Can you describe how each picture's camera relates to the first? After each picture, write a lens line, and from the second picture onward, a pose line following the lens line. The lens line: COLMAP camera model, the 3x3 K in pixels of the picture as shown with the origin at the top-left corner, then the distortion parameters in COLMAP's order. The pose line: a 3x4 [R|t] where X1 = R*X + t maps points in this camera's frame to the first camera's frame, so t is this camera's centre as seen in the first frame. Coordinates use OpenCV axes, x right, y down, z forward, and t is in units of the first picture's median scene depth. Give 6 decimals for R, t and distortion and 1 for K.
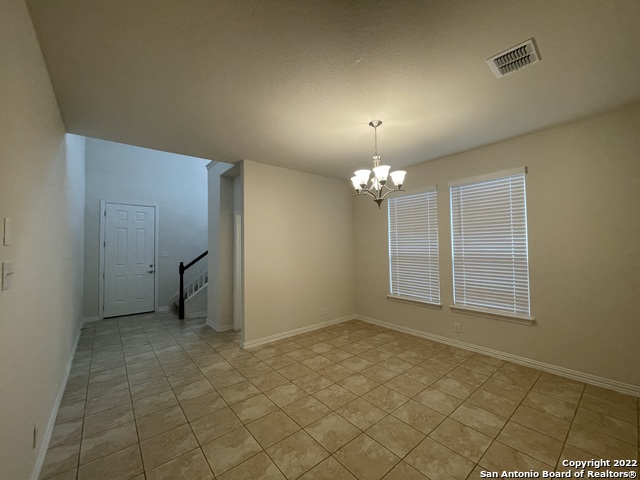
lens RADIAL K [[260.8, 0, 317.6], [0, 260.8, 239.1], [0, 0, 1]] dist [-0.002369, 0.000899]
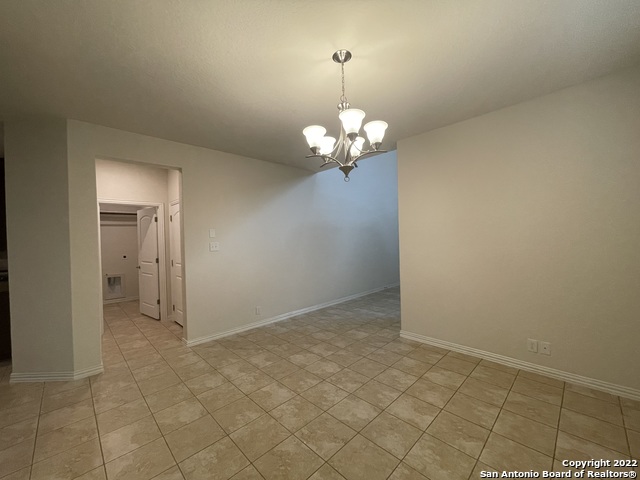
lens RADIAL K [[260.8, 0, 317.6], [0, 260.8, 239.1], [0, 0, 1]] dist [-0.002369, 0.000899]
pose [[0.086279, 0.021003, -0.996050, 0.895344], [0.058225, 0.997963, 0.026087, 0.011955], [0.994568, -0.060245, 0.084880, 0.835401]]
